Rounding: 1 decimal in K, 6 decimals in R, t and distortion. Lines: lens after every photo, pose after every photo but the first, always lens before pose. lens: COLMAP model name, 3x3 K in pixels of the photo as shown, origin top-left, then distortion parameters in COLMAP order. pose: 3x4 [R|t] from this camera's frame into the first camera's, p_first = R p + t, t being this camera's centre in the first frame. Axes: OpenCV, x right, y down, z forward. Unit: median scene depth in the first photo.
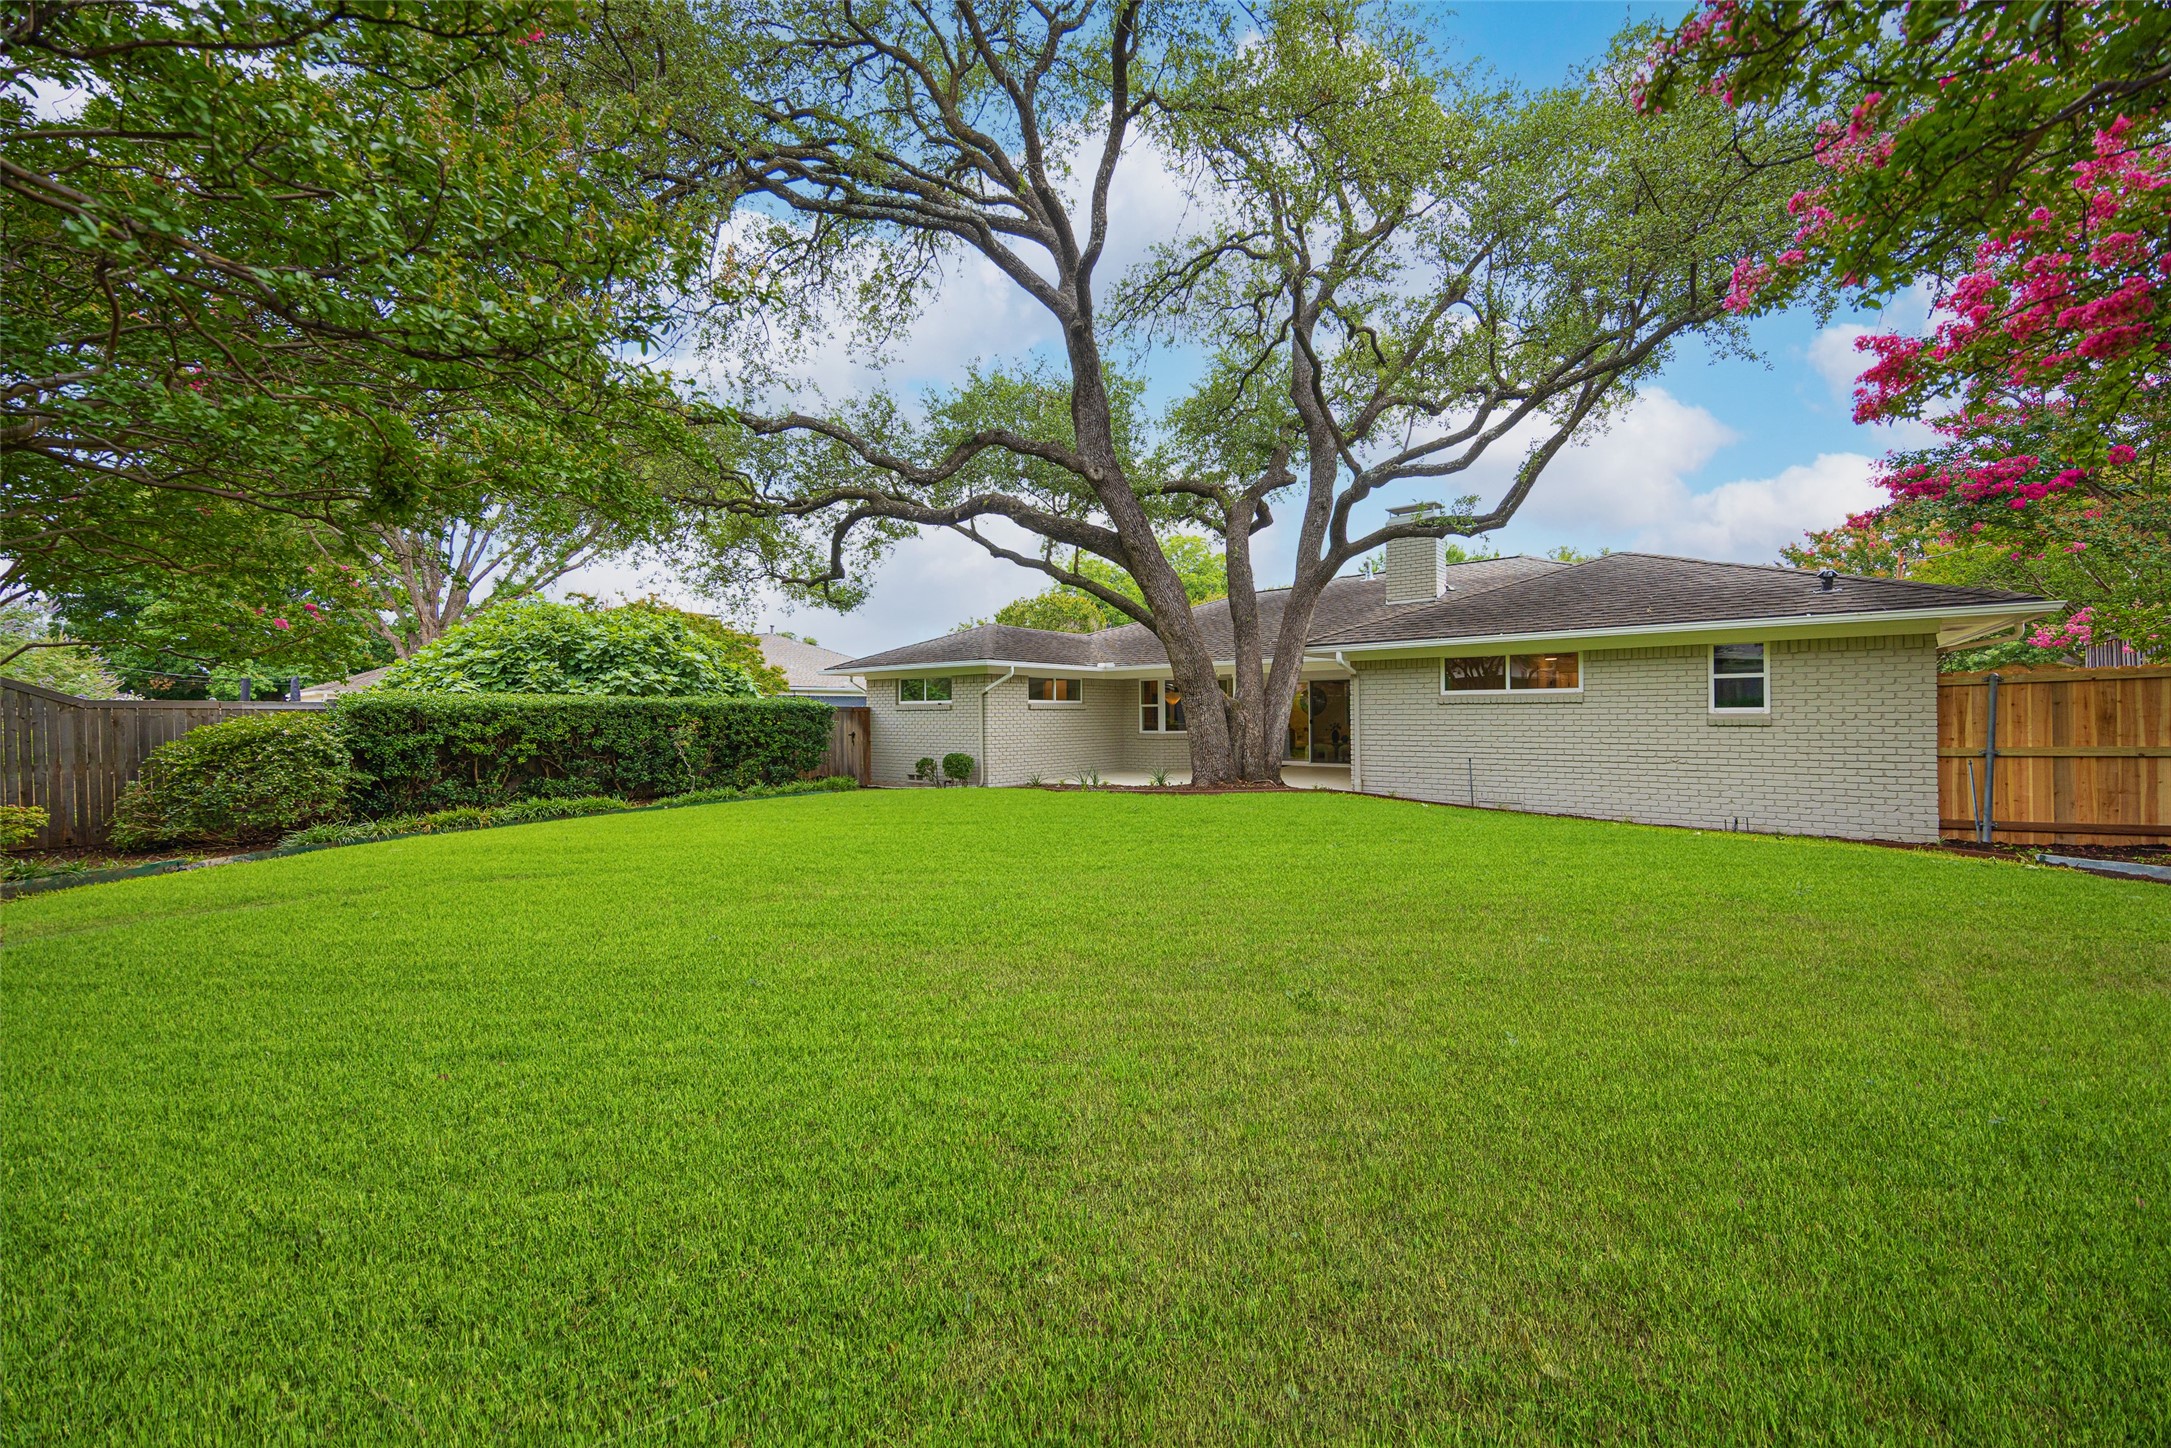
lens RADIAL K [[865.5, 0, 1085.5], [0, 865.5, 724.0], [0, 0, 1]] dist [-0.000088, -0.000041]
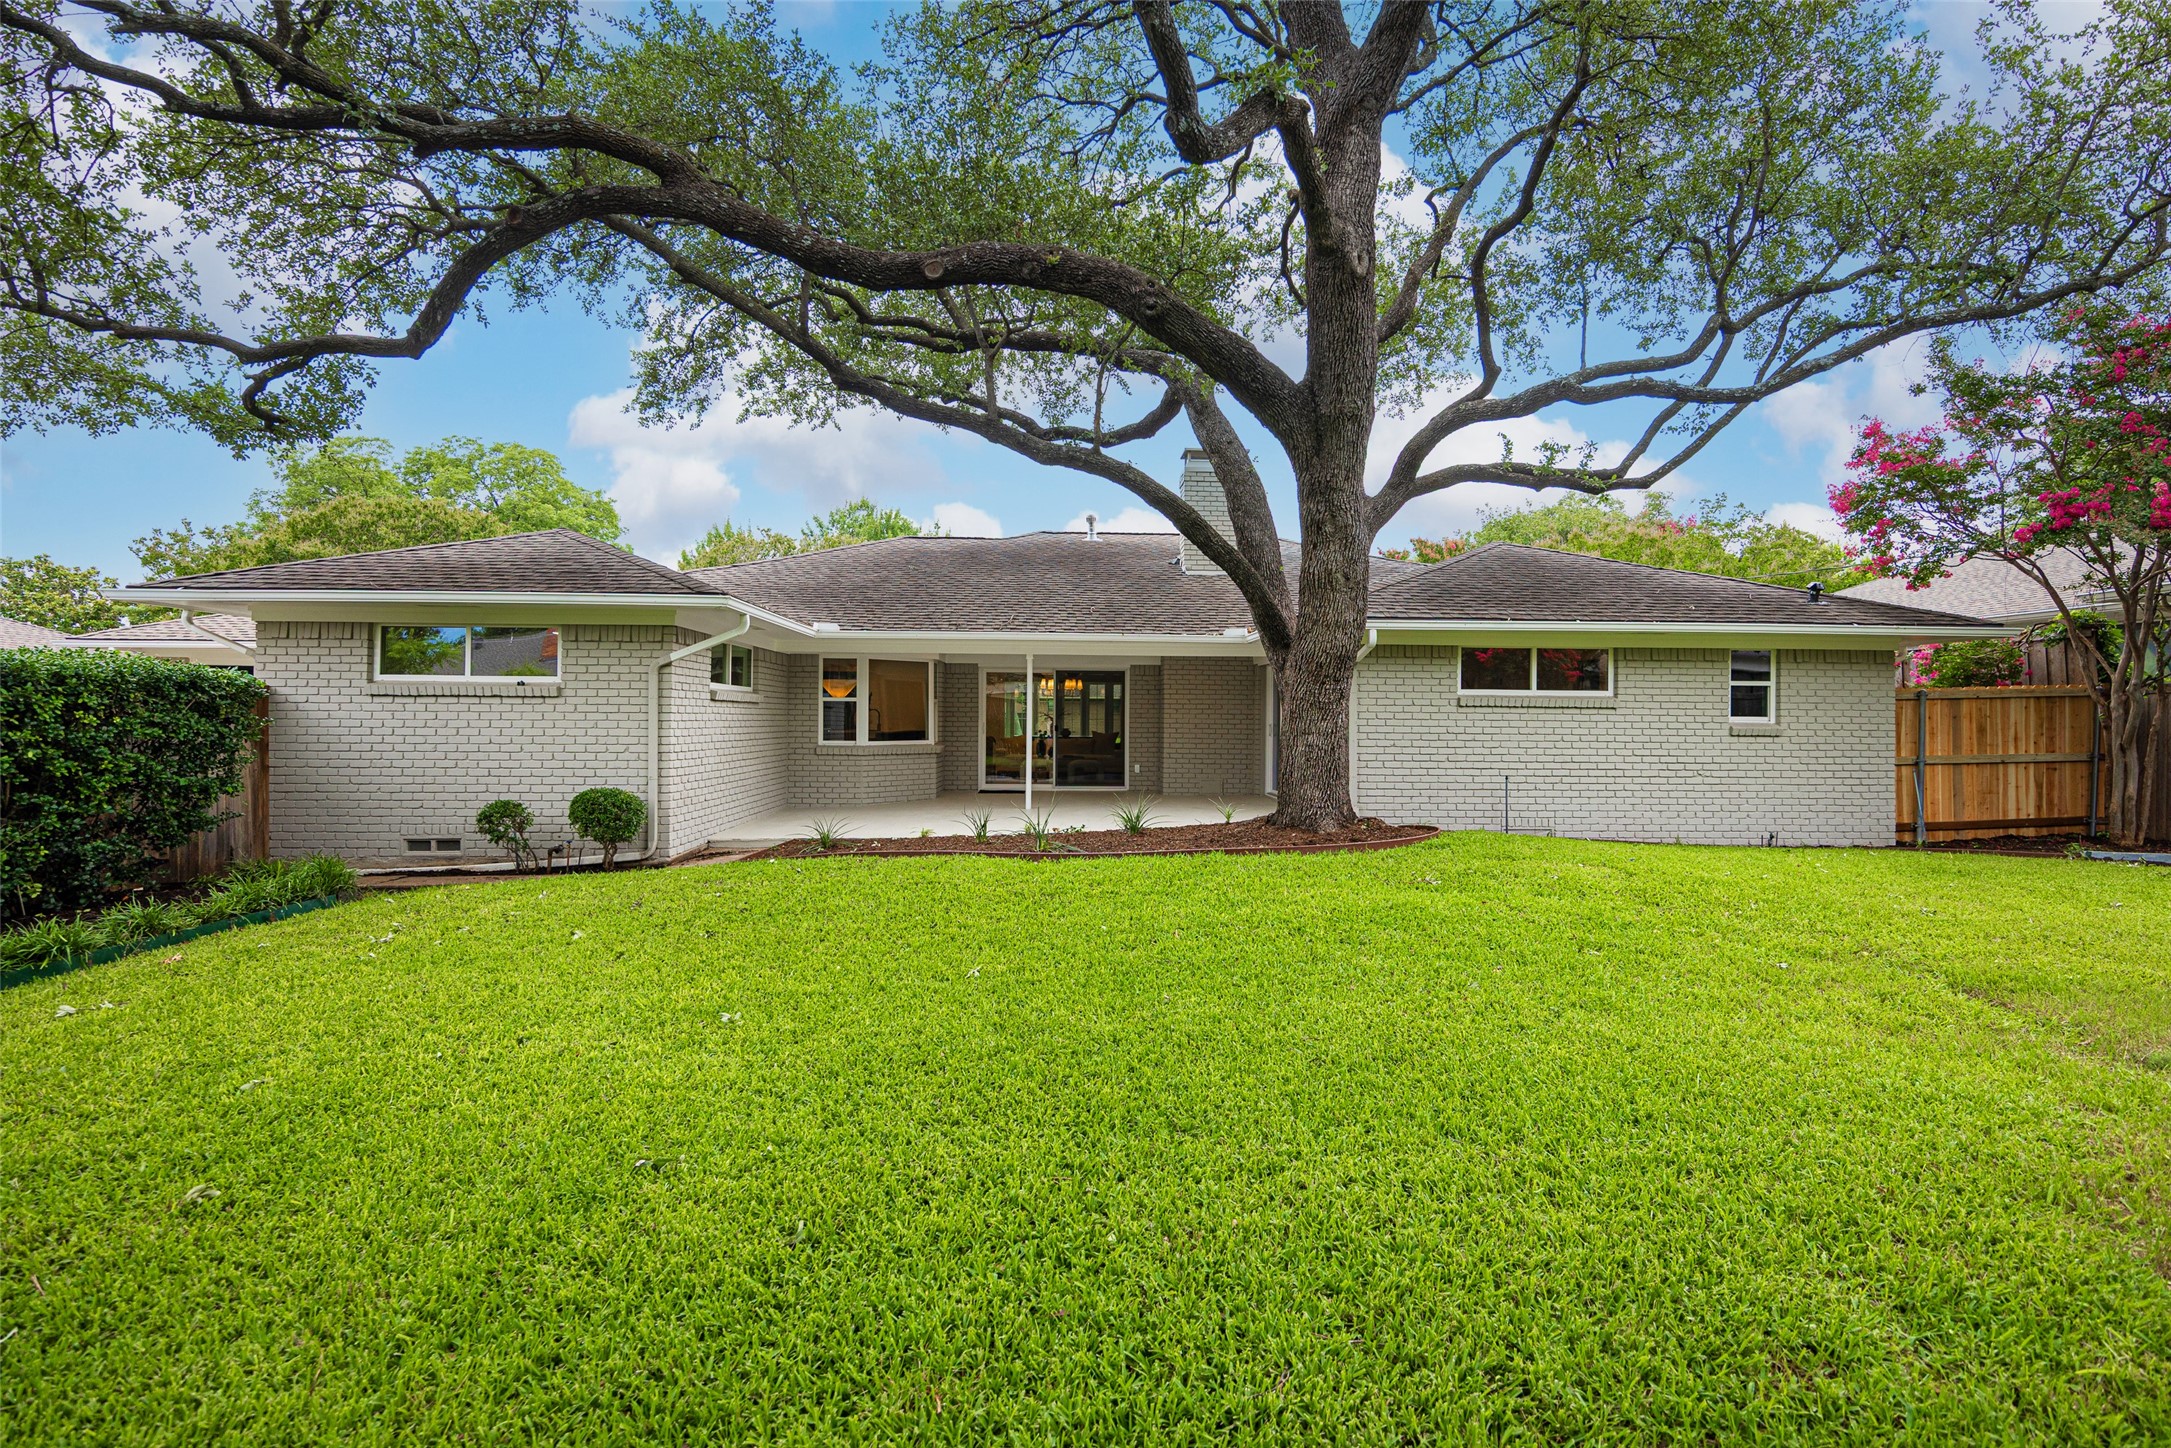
lens RADIAL K [[1035.2, 0, 1085.5], [0, 1035.2, 724.0], [0, 0, 1]] dist [0.000188, 0.000159]
pose [[0.729628, 0.010136, 0.683769, -0.489733], [-0.005103, 0.999943, -0.009377, 0.003023], [-0.683825, 0.003352, 0.729639, 0.576912]]
